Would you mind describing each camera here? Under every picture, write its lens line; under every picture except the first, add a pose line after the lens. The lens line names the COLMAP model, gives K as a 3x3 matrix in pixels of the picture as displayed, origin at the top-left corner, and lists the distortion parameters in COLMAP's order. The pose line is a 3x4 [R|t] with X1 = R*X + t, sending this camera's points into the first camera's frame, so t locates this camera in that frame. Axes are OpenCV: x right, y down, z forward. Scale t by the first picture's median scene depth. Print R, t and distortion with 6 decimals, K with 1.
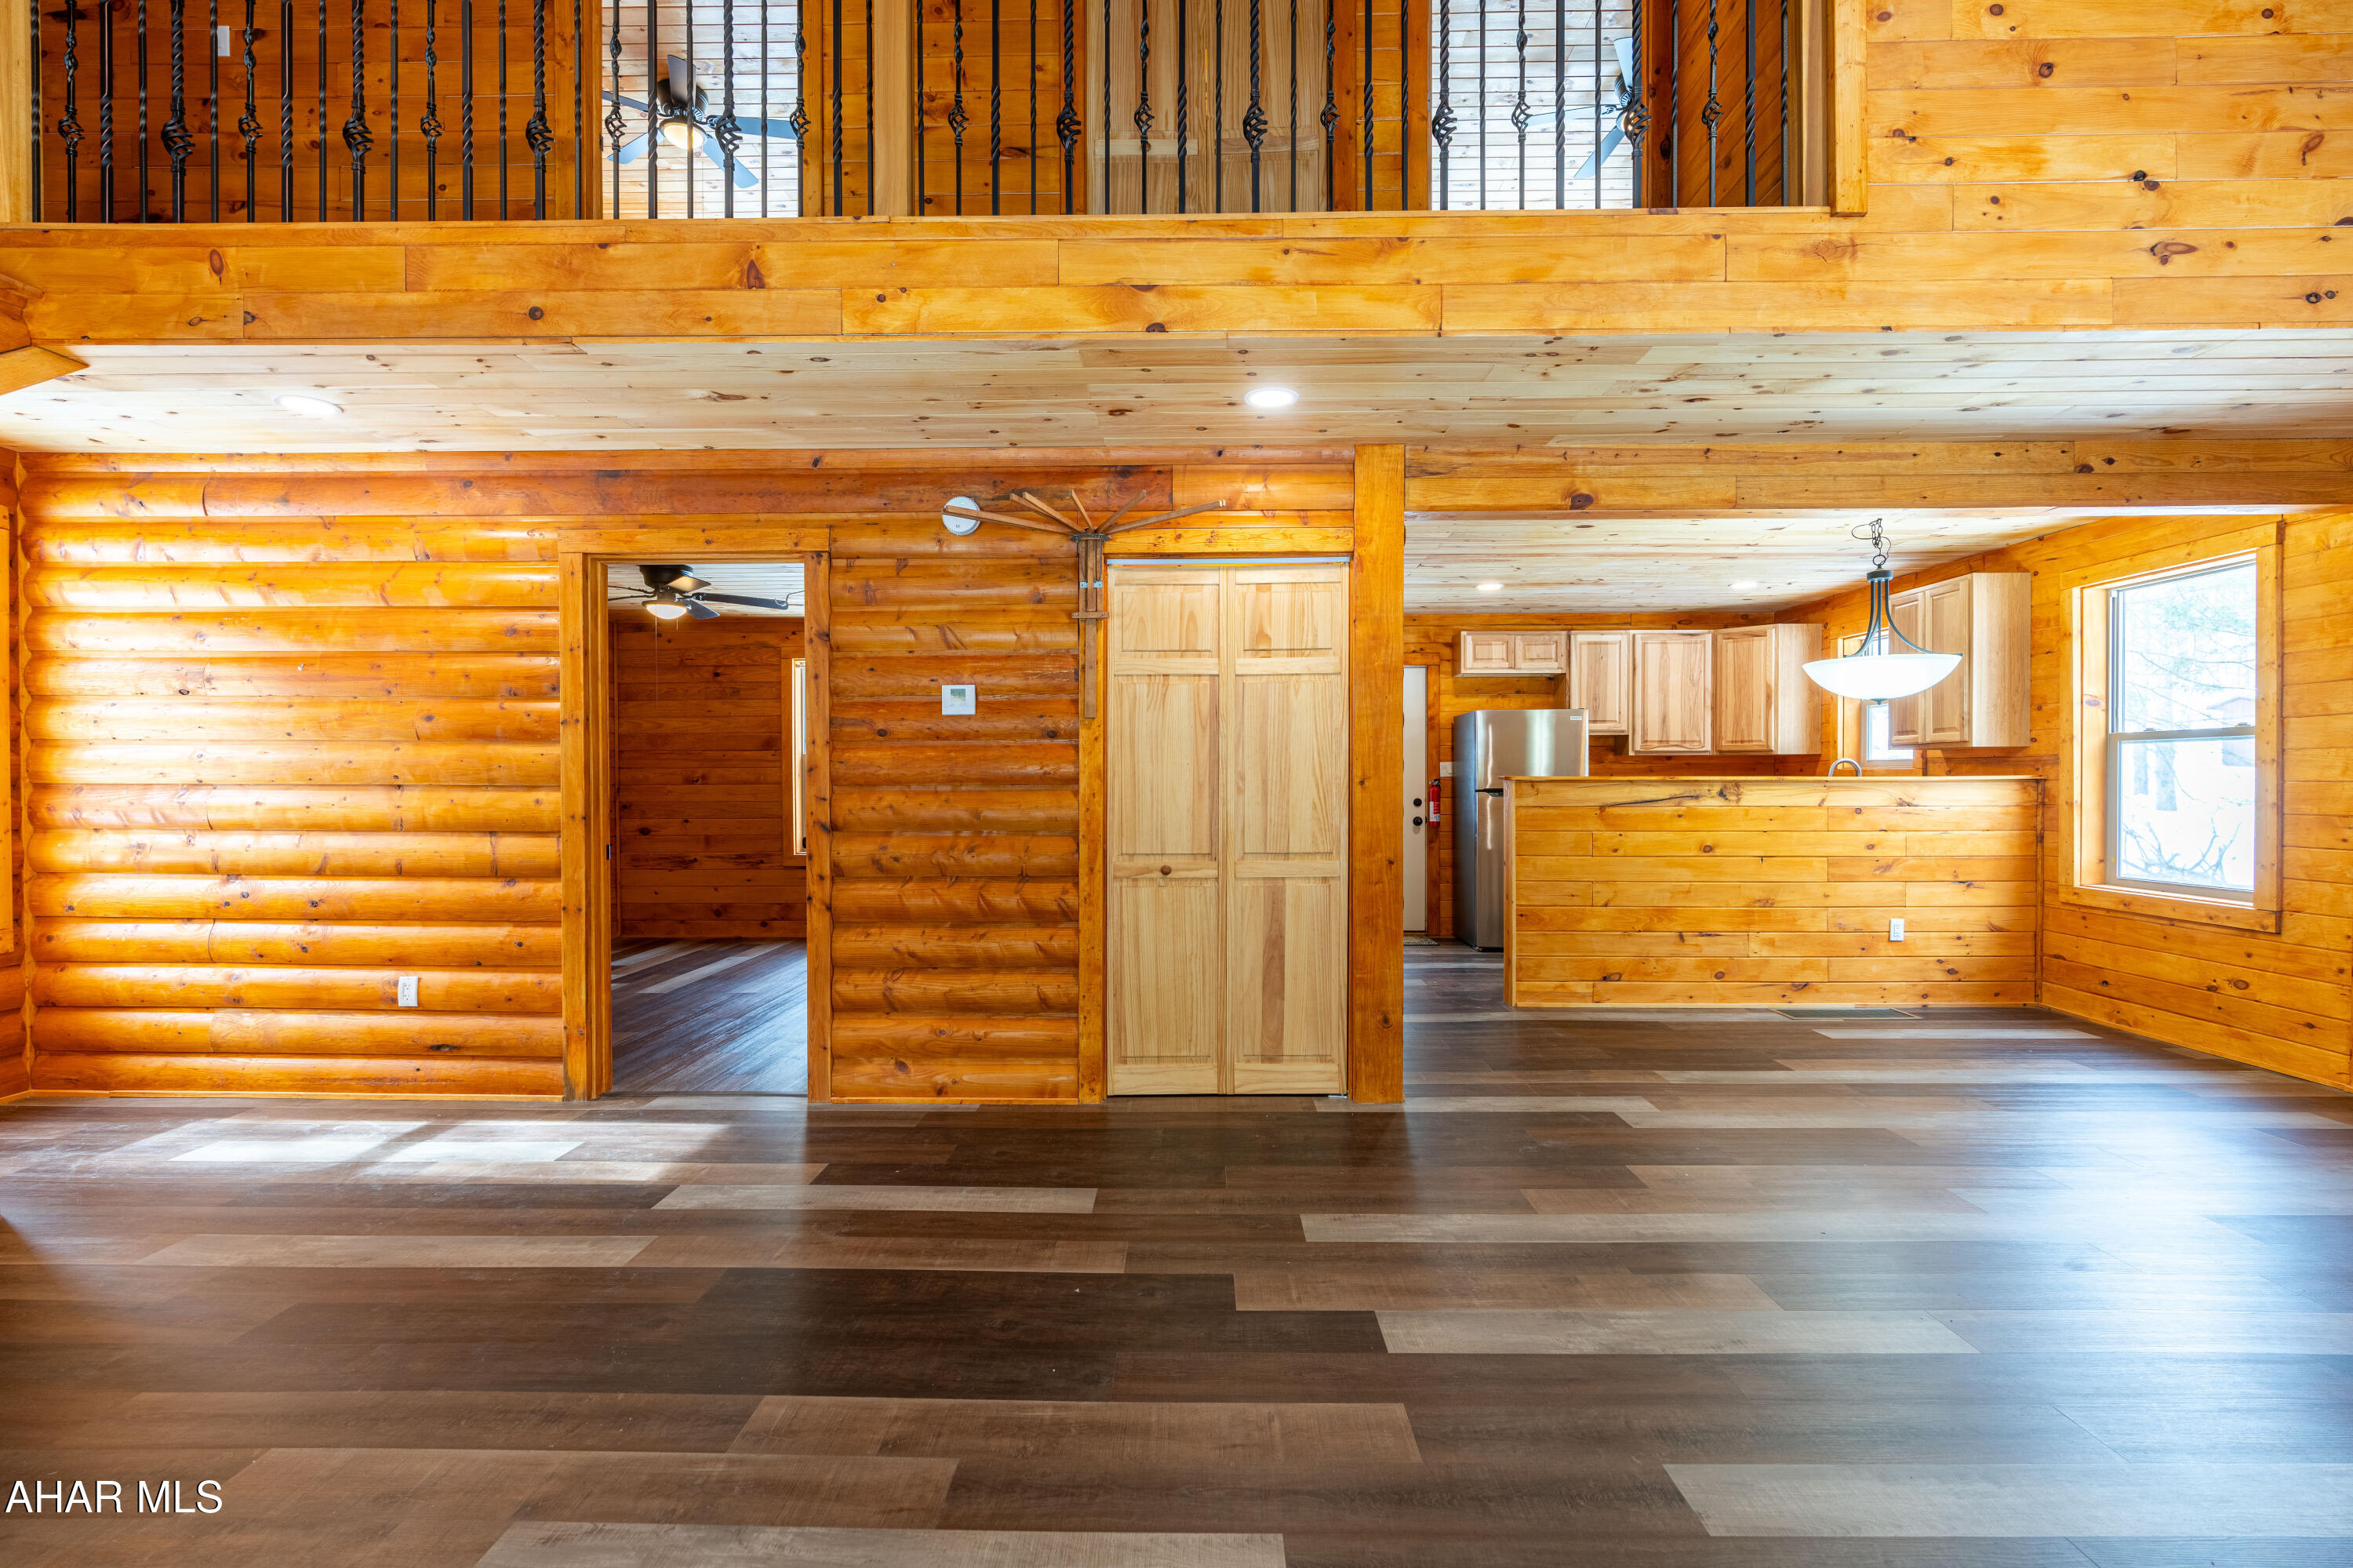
lens RADIAL K [[1033.9, 0, 1182.0], [0, 1033.9, 768.4], [0, 0, 1]] dist [-0.007302, 0.002377]
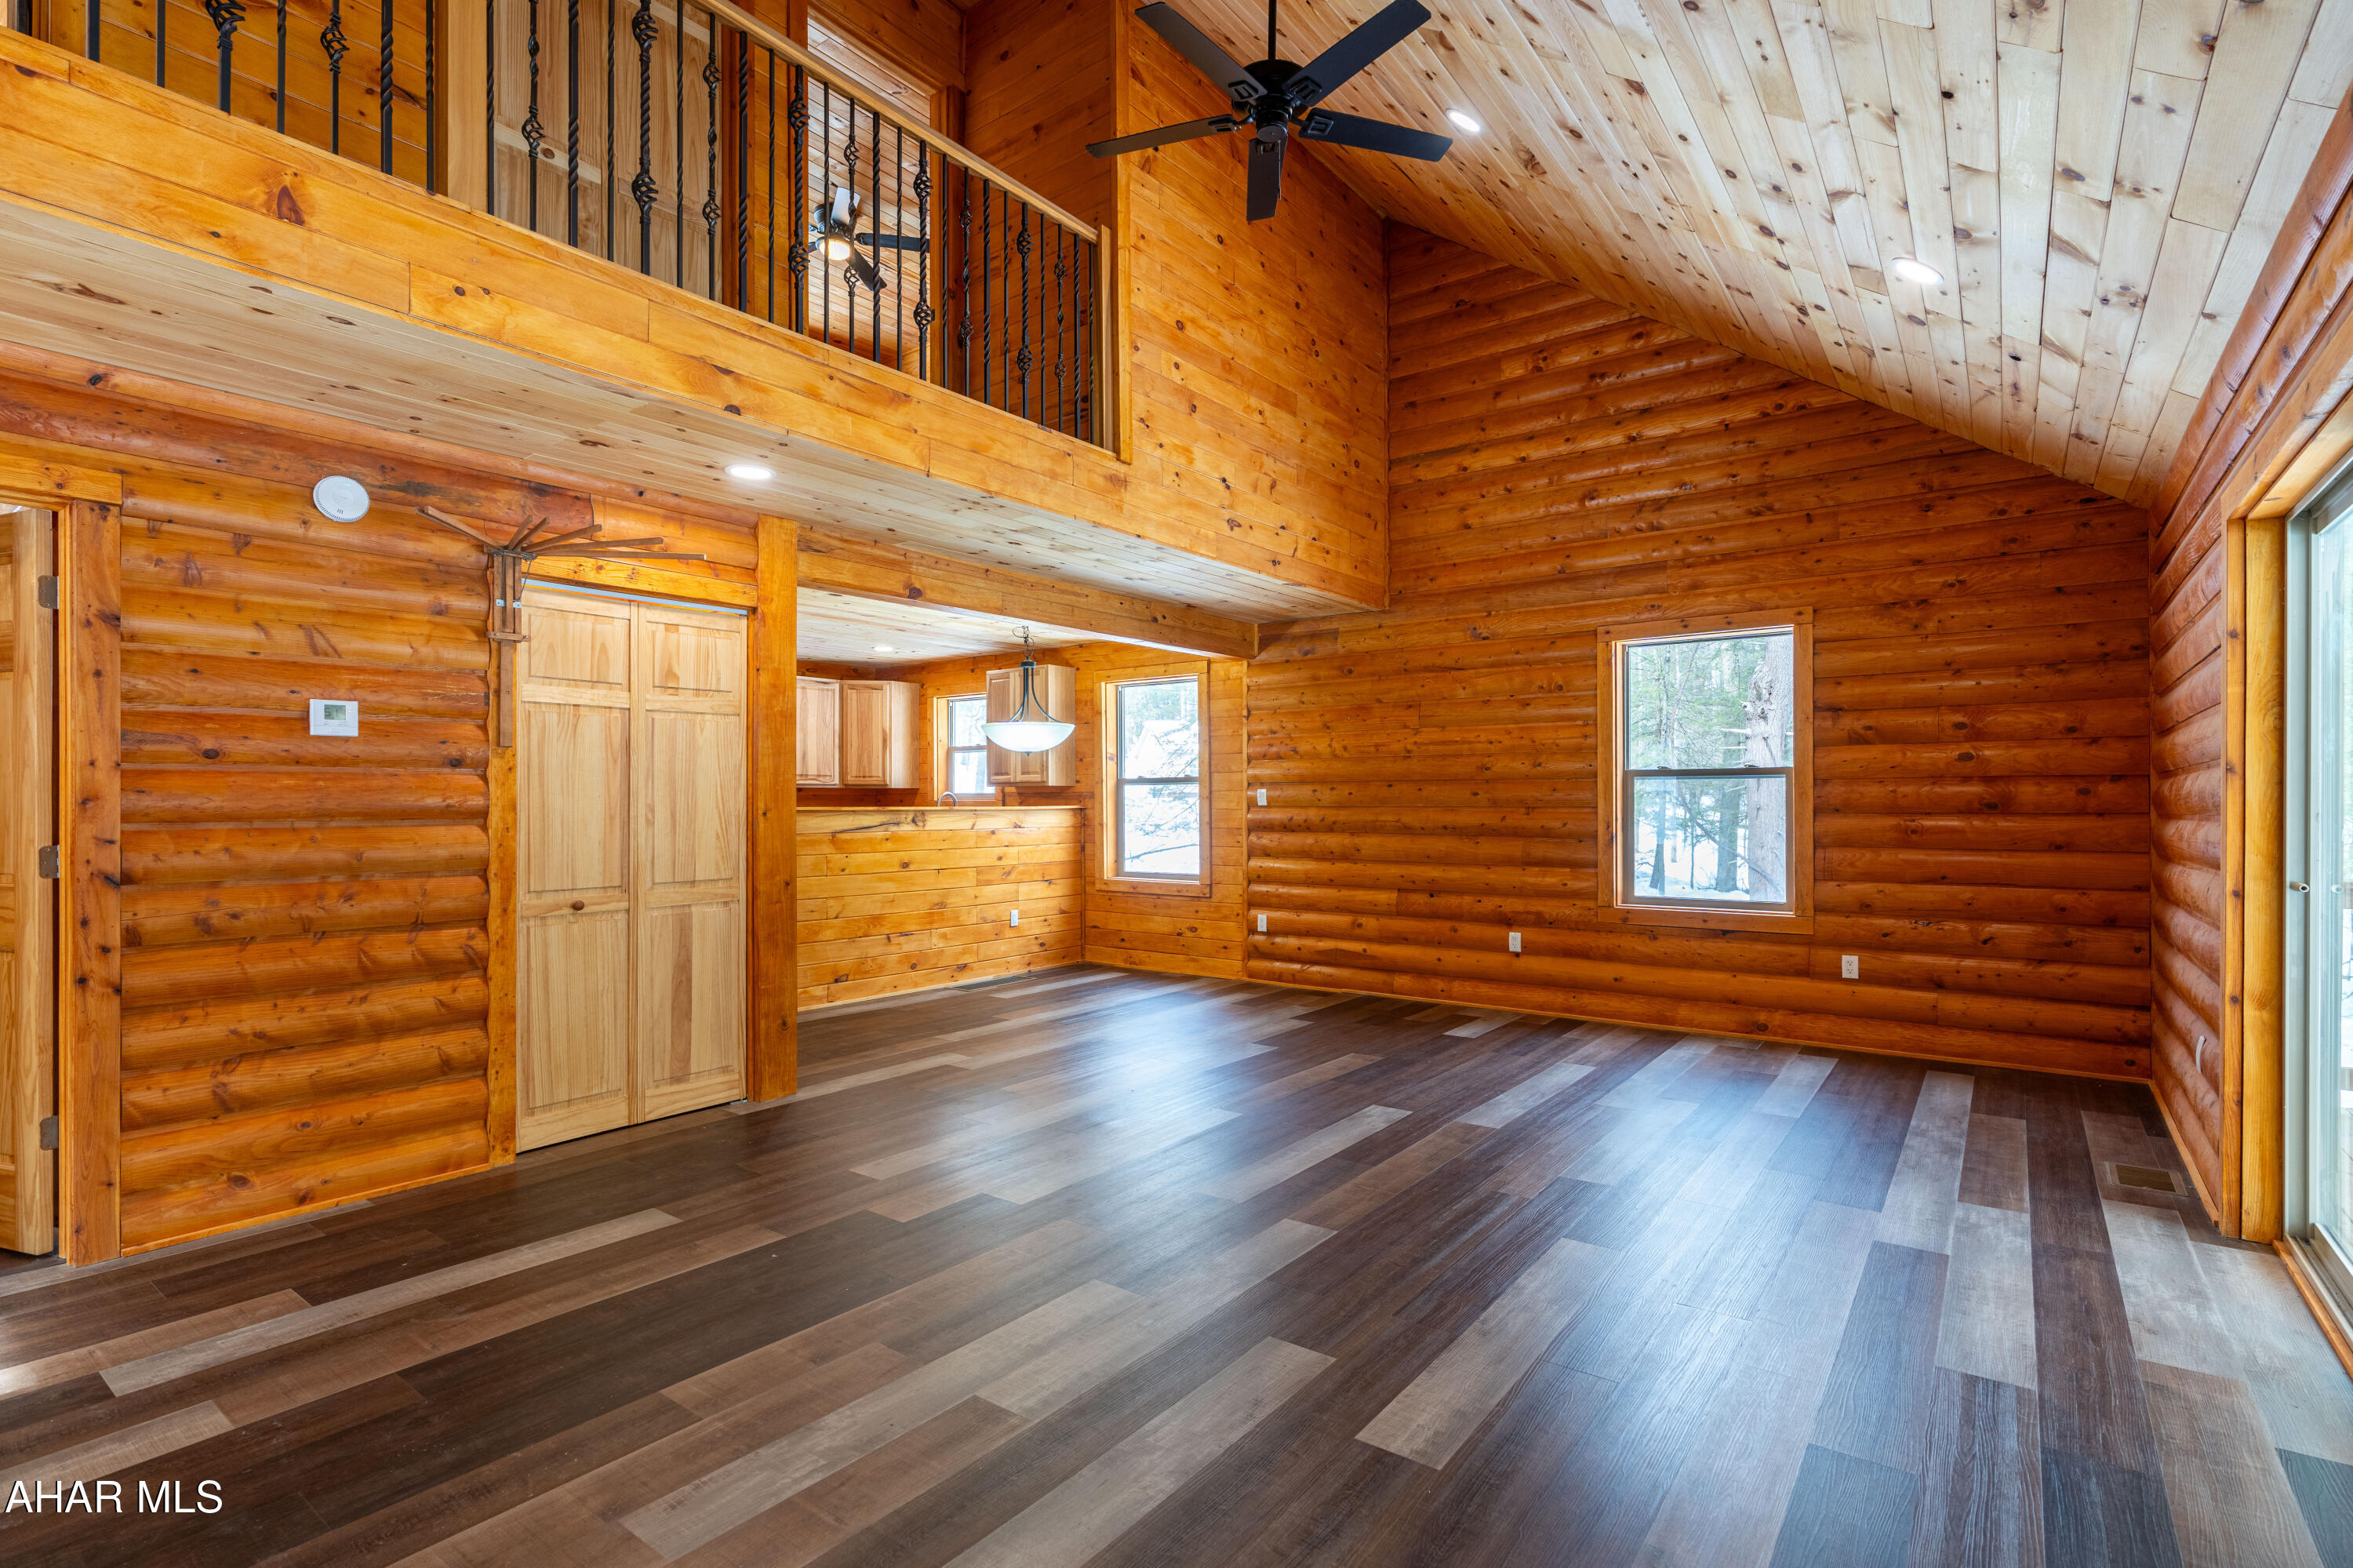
lens RADIAL K [[1065.4, 0, 1168.6], [0, 1065.4, 752.1], [0, 0, 1]] dist [-0.013672, 0.006979]
pose [[0.608427, 0.038587, 0.792671, -0.476079], [-0.005403, 0.998995, -0.044484, -0.004377], [-0.793591, 0.022782, 0.608025, -0.051396]]
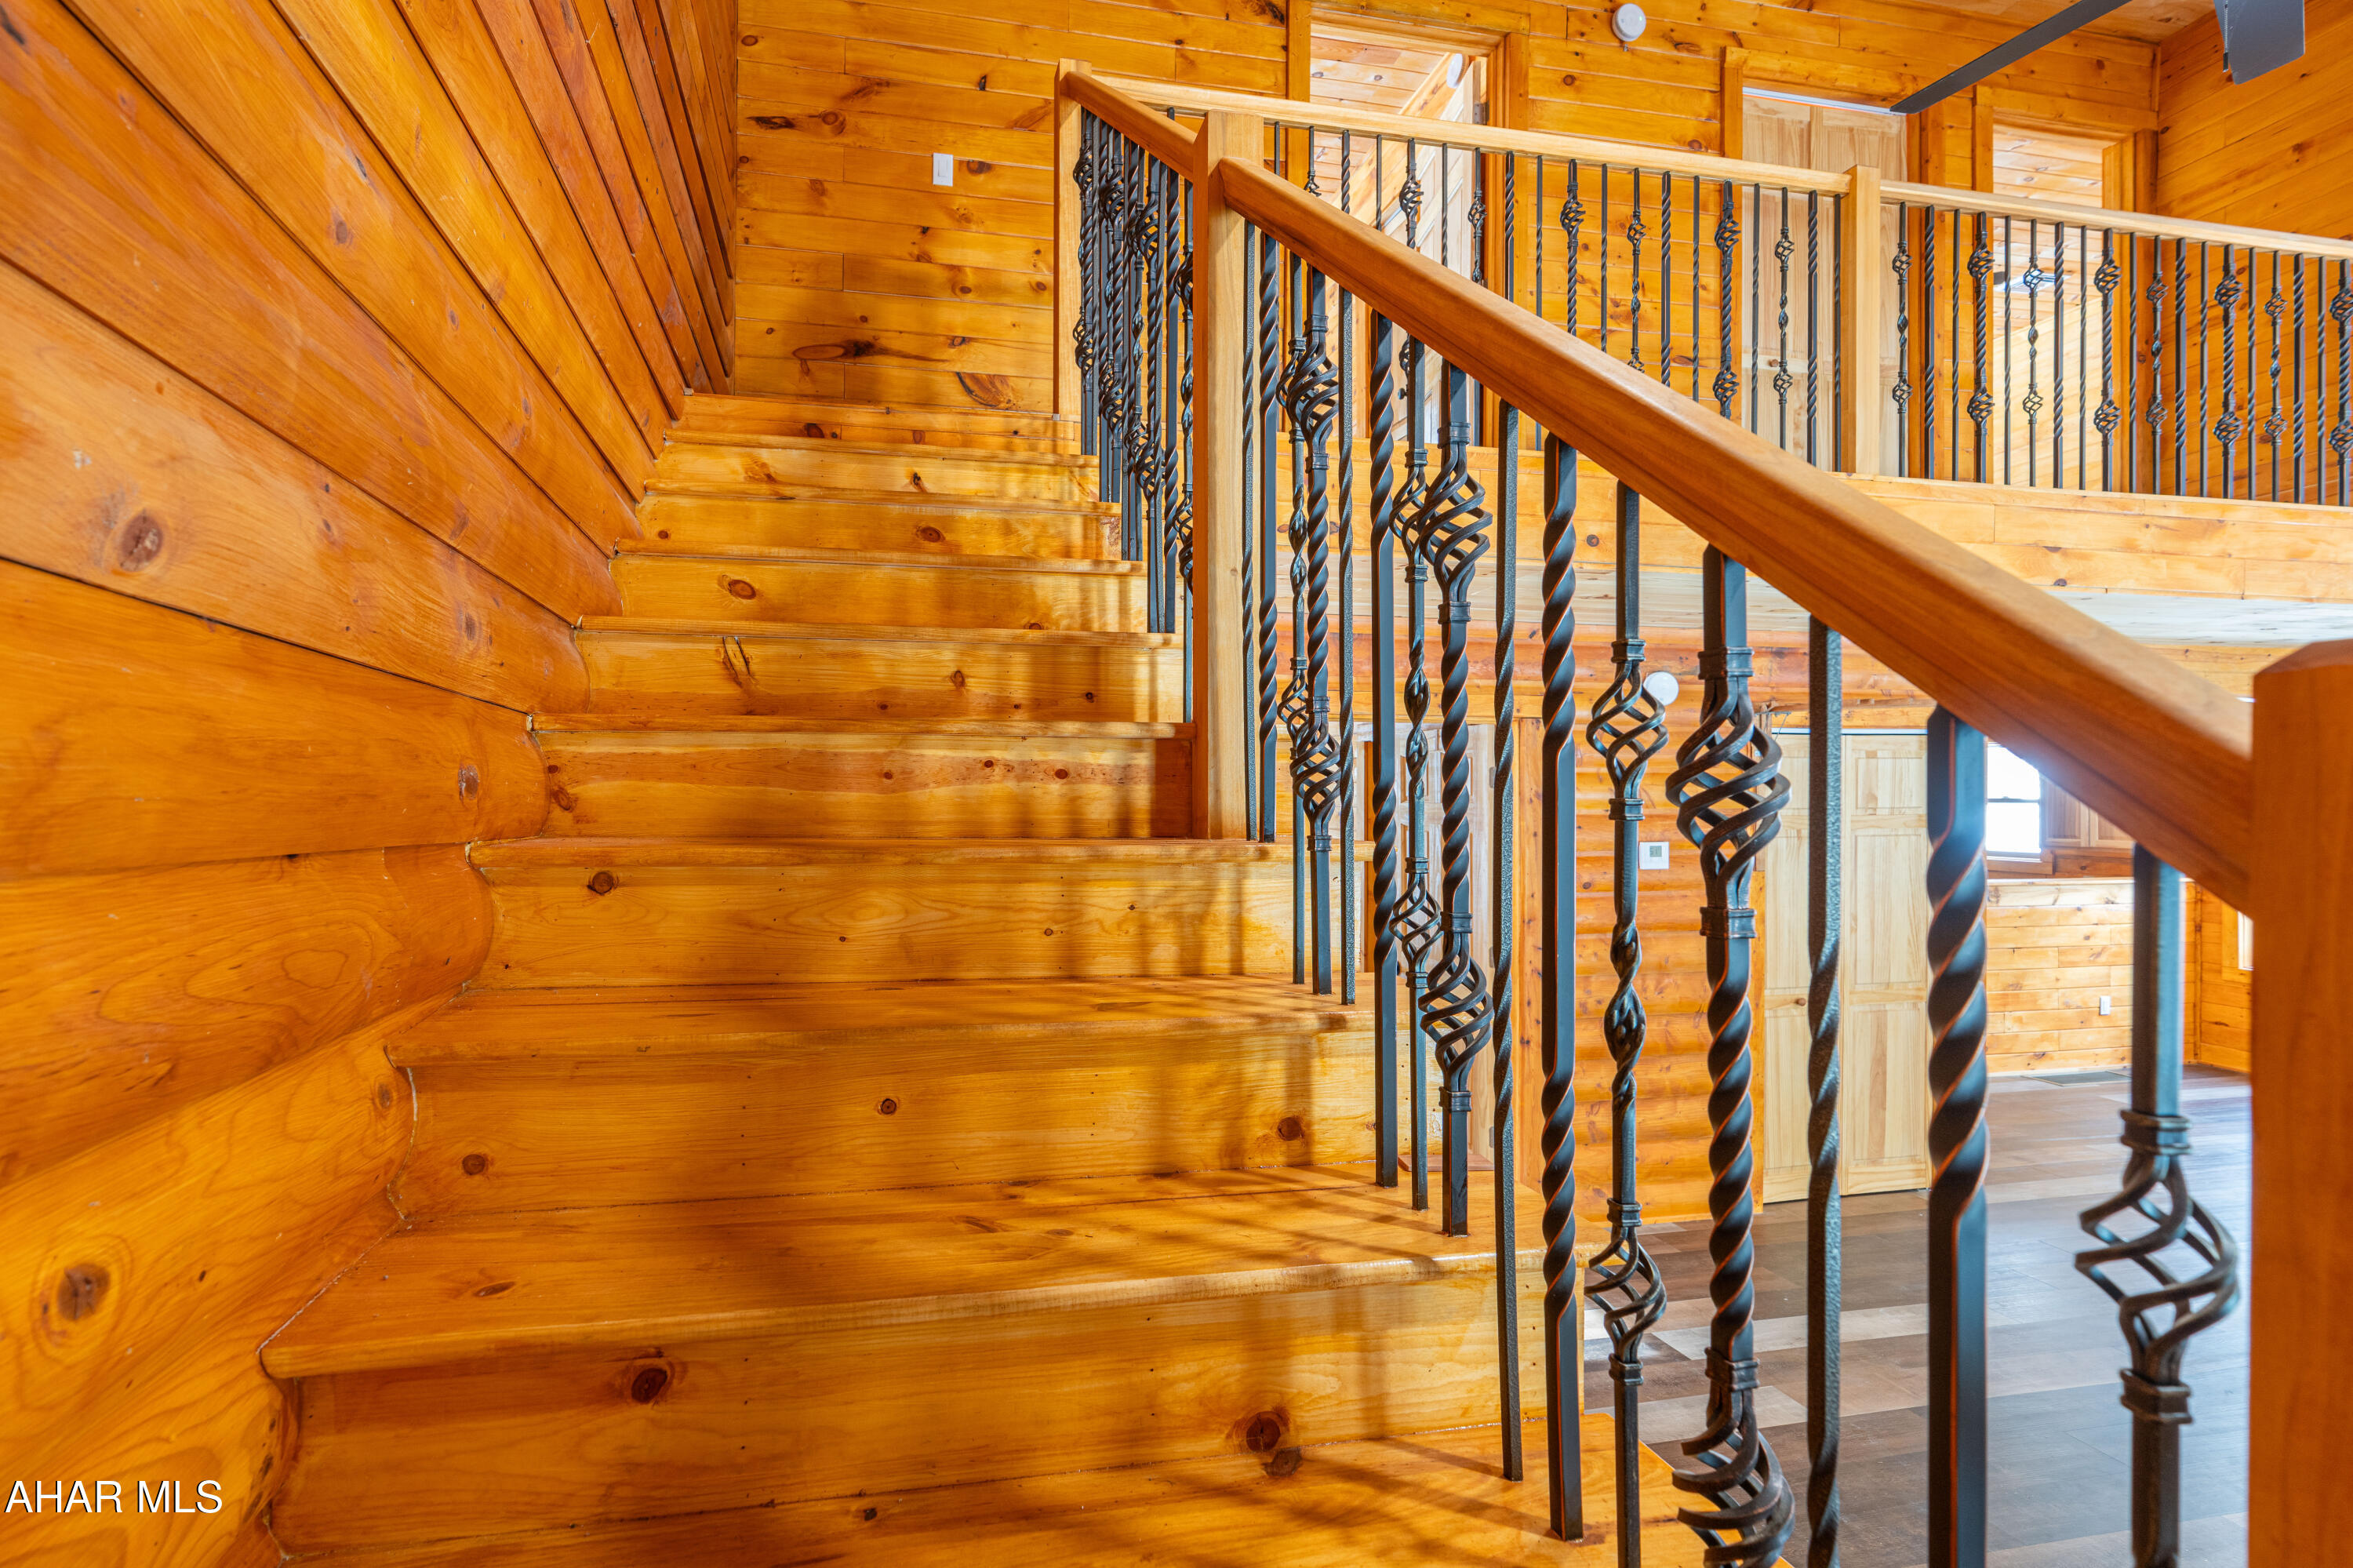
lens RADIAL K [[1037.4, 0, 1180.6], [0, 1037.4, 787.1], [0, 0, 1]] dist [-0.001874, -0.000048]
pose [[0.980492, 0.006254, 0.196458, -0.934213], [-0.004136, 0.999929, -0.011194, -0.125212], [-0.196514, 0.010163, 0.980448, 0.012962]]
